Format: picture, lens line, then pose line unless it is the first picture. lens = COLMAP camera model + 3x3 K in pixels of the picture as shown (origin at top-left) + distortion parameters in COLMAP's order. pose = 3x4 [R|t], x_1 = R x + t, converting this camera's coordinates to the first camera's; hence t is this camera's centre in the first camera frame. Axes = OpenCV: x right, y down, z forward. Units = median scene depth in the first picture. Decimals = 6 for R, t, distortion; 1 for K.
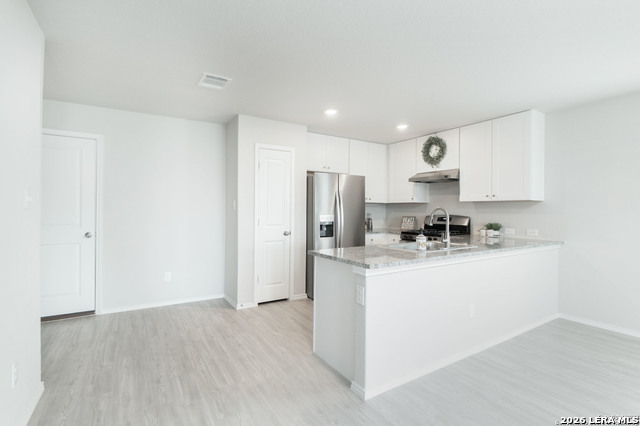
lens RADIAL K [[302.6, 0, 311.6], [0, 302.6, 208.5], [0, 0, 1]] dist [0.000483, -0.000347]
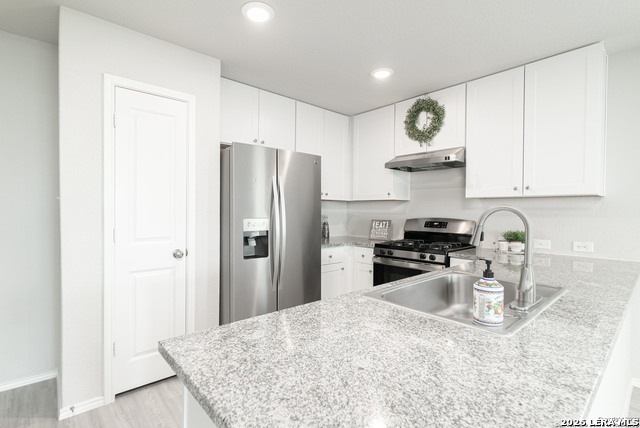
lens RADIAL K [[309.1, 0, 310.1], [0, 309.1, 212.9], [0, 0, 1]] dist [0.000675, -0.000025]
pose [[0.986443, -0.000389, 0.164101, 0.052051], [-0.001789, 0.999912, 0.013125, 0.001386], [-0.164092, -0.013240, 0.986356, 0.384839]]
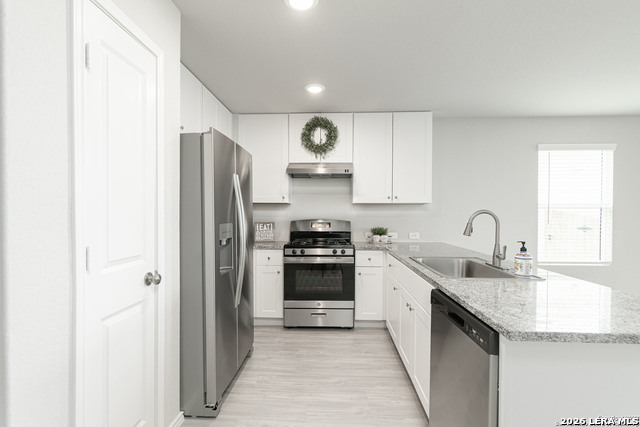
lens RADIAL K [[312.2, 0, 320.0], [0, 312.2, 213.5], [0, 0, 1]] dist [0.000648, -0.000081]
pose [[0.559619, -0.003165, 0.828744, -0.254021], [-0.004537, 0.999966, 0.006883, 0.000416], [-0.828738, -0.007612, 0.559586, 0.570098]]
